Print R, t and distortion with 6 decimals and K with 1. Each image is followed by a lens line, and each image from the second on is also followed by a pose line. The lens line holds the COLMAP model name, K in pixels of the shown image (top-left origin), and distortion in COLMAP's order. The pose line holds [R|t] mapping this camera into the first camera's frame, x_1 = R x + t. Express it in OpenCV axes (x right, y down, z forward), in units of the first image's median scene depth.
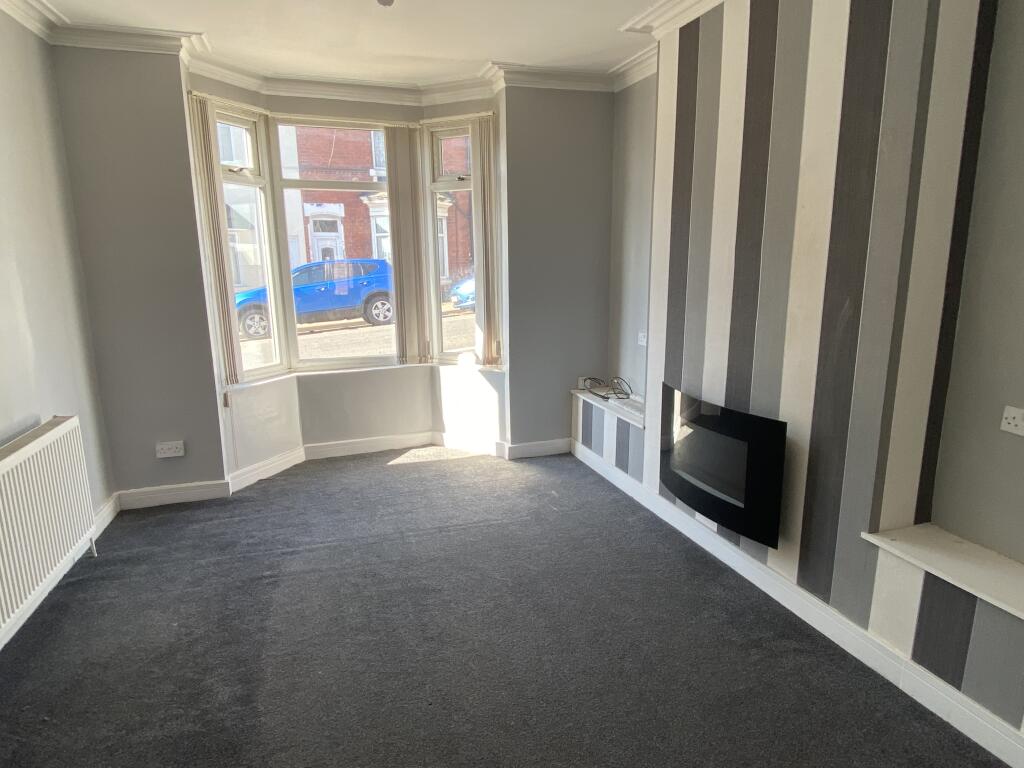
lens RADIAL K [[616.5, 0, 512.6], [0, 616.5, 390.8], [0, 0, 1]] dist [0.040699, -0.004034]
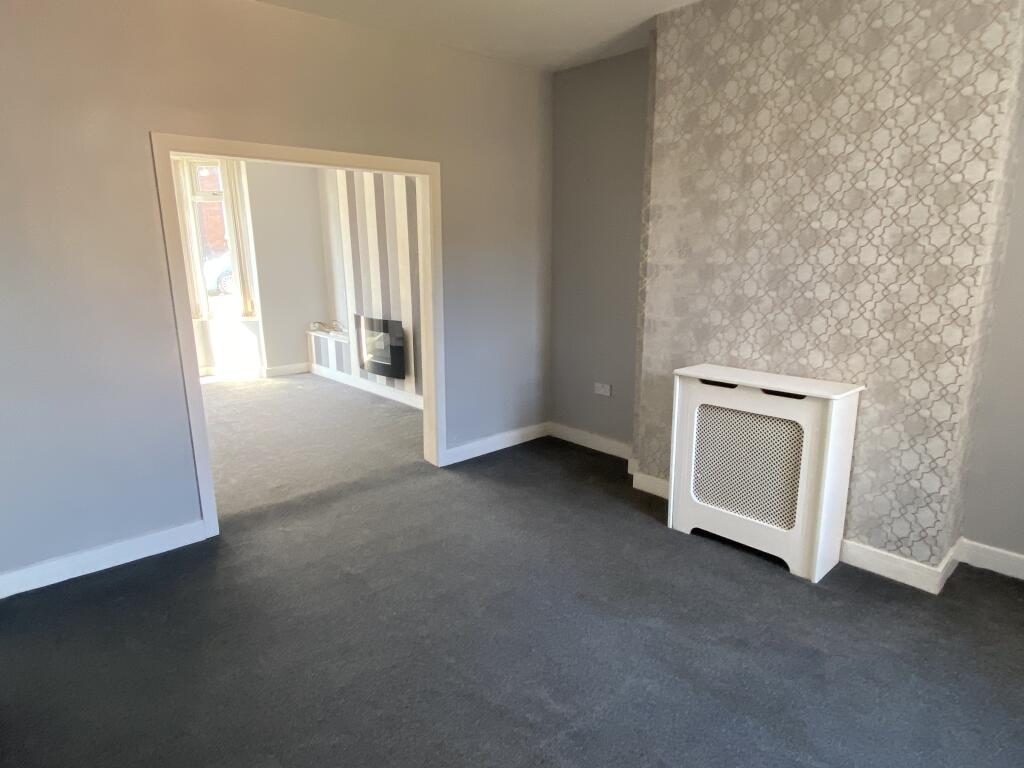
lens RADIAL K [[616.5, 0, 507.5], [0, 616.5, 382.7], [0, 0, 1]] dist [0.040699, -0.004034]
pose [[0.921839, -0.089844, 0.377016, -0.043854], [0.086465, 0.995918, 0.025915, 0.157555], [-0.377805, 0.008710, 0.925844, -0.756805]]
